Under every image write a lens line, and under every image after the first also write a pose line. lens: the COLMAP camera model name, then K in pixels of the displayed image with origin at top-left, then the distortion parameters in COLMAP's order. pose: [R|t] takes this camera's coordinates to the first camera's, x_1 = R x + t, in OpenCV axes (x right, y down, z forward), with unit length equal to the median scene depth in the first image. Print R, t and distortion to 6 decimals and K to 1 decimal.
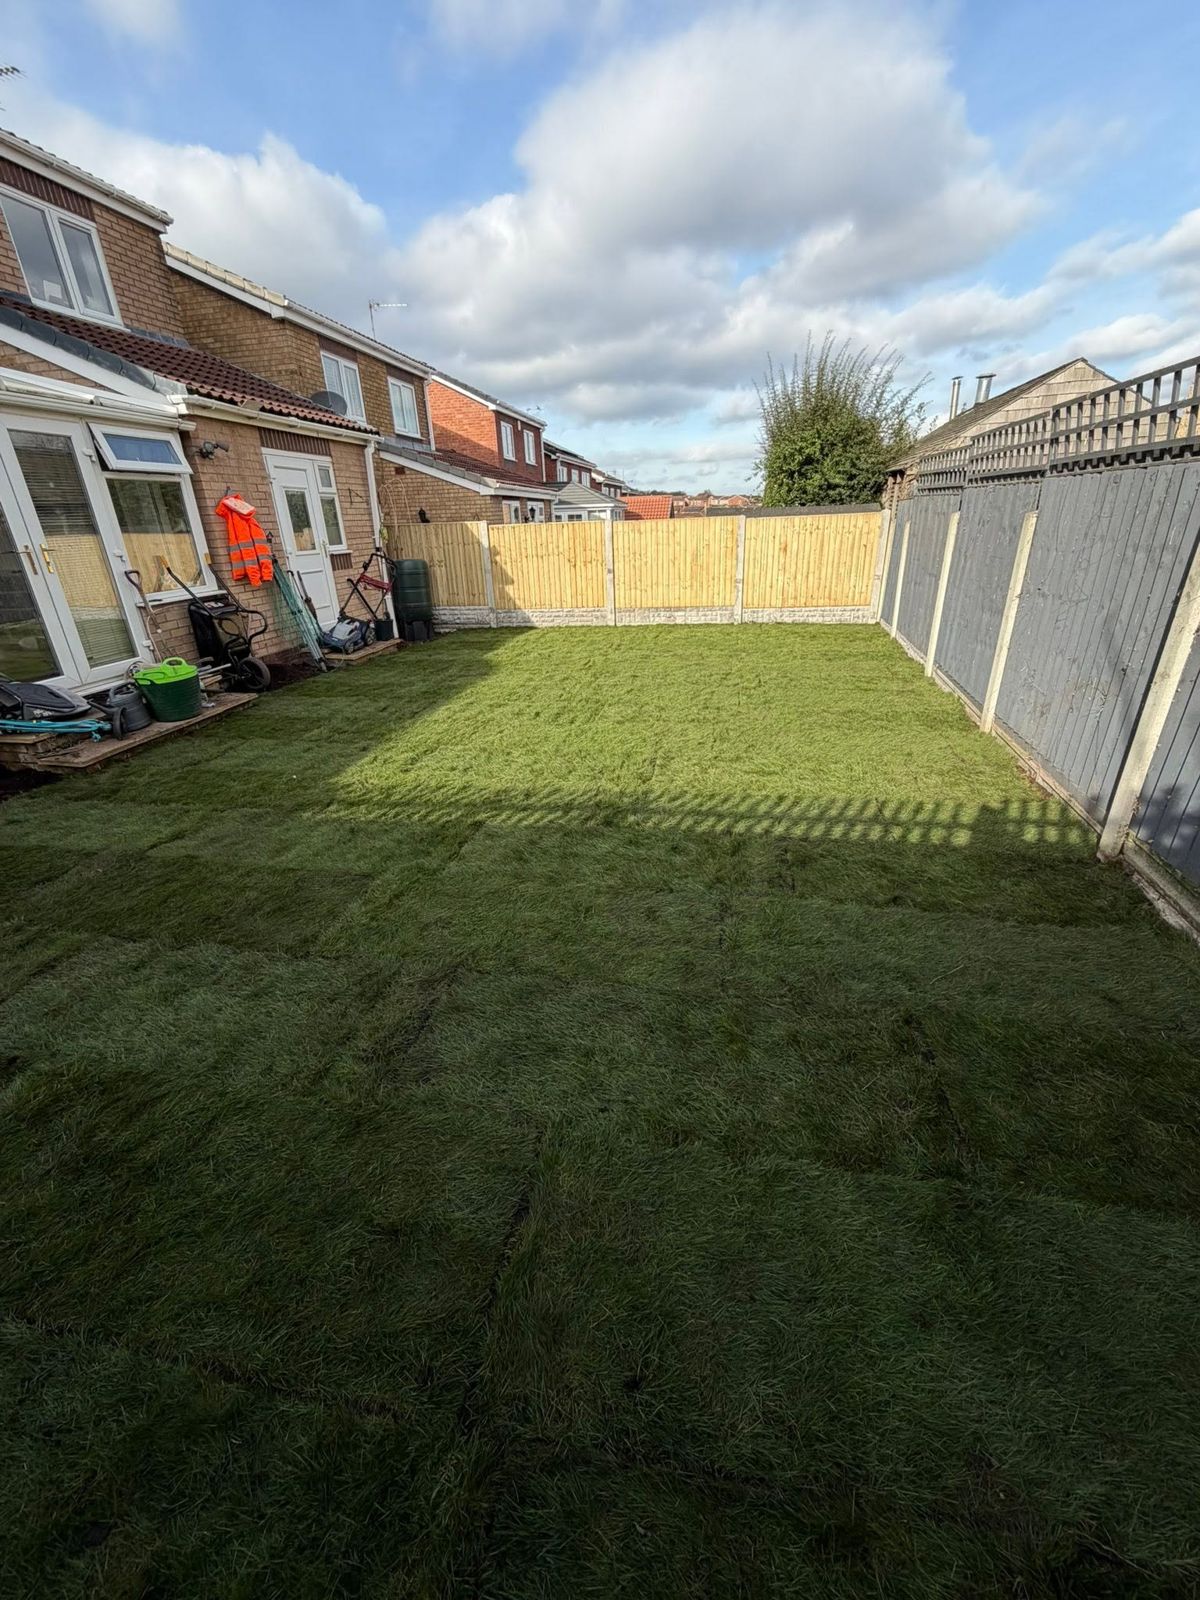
lens RADIAL K [[636.6, 0, 600.0], [0, 636.6, 800.0], [0, 0, 1]] dist [-0.000347, -0.000148]
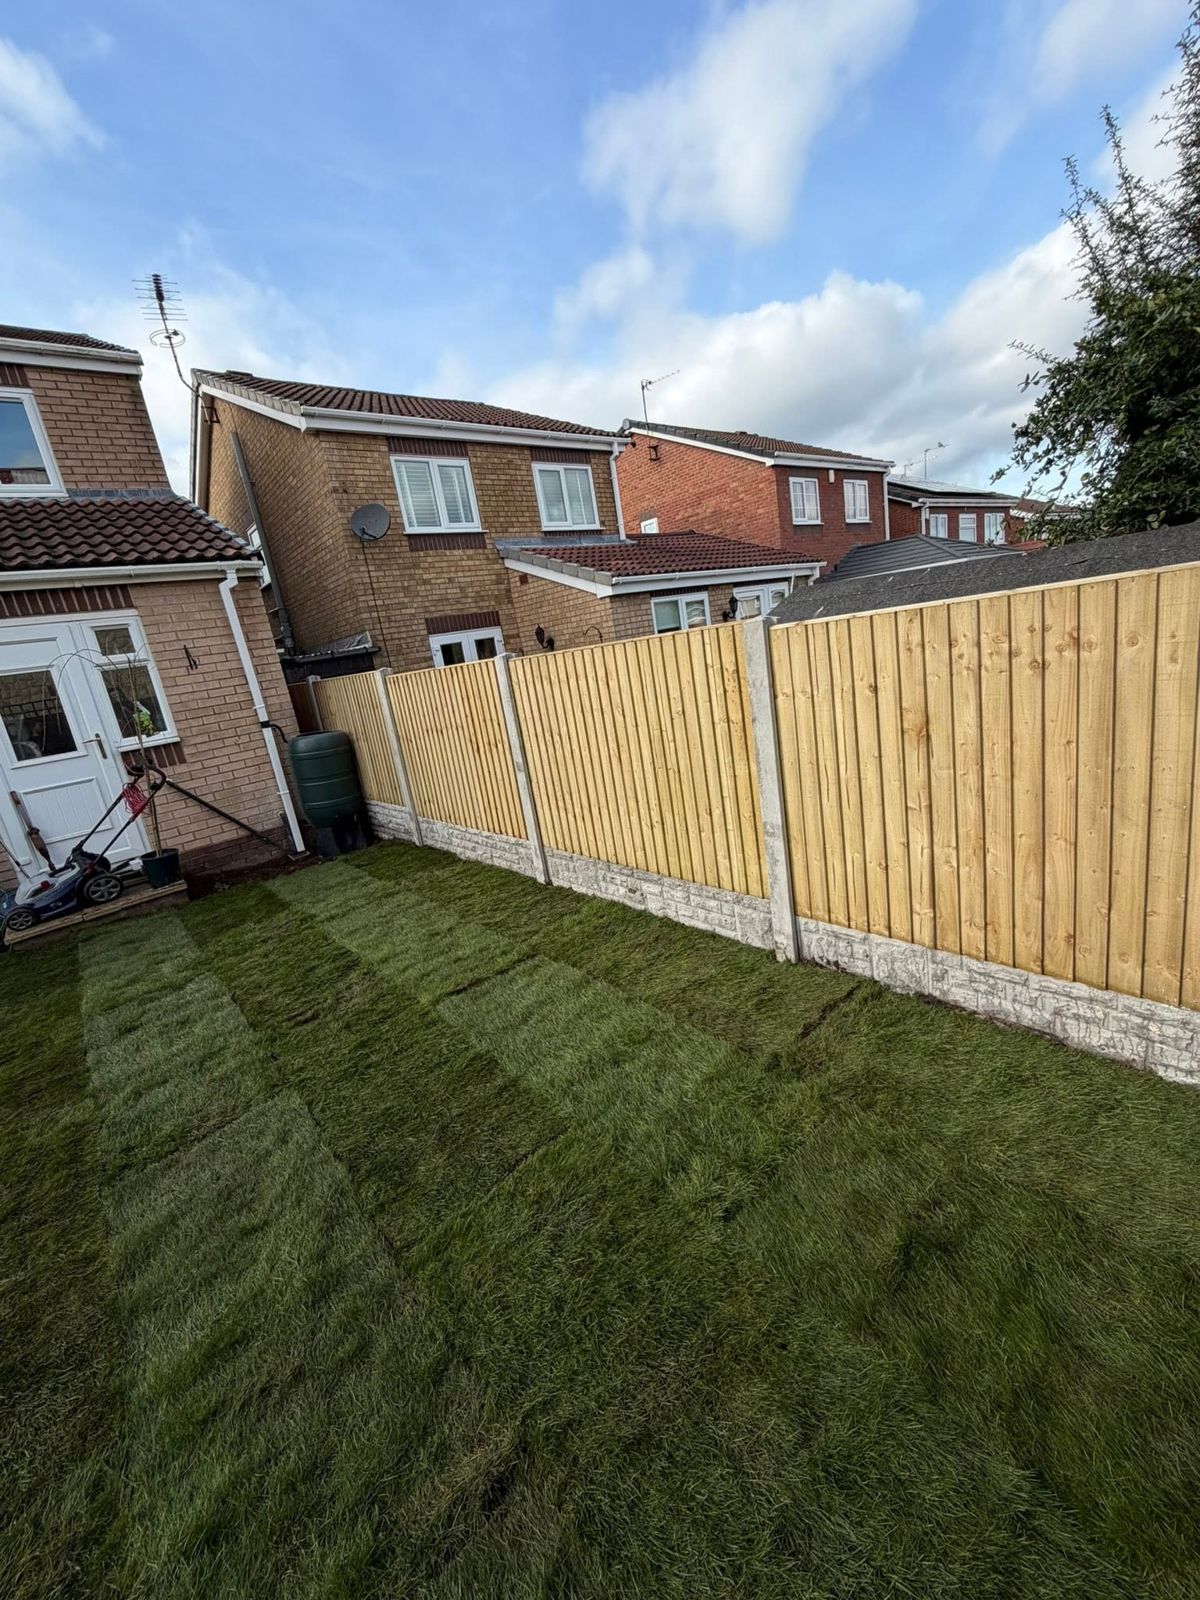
lens RADIAL K [[642.7, 0, 600.0], [0, 642.7, 800.0], [0, 0, 1]] dist [0.011605, -0.000139]
pose [[0.754114, 0.077243, -0.652185, 0.337892], [-0.147920, 0.987520, -0.054079, -0.317455], [0.639869, 0.137252, 0.756128, 0.695622]]
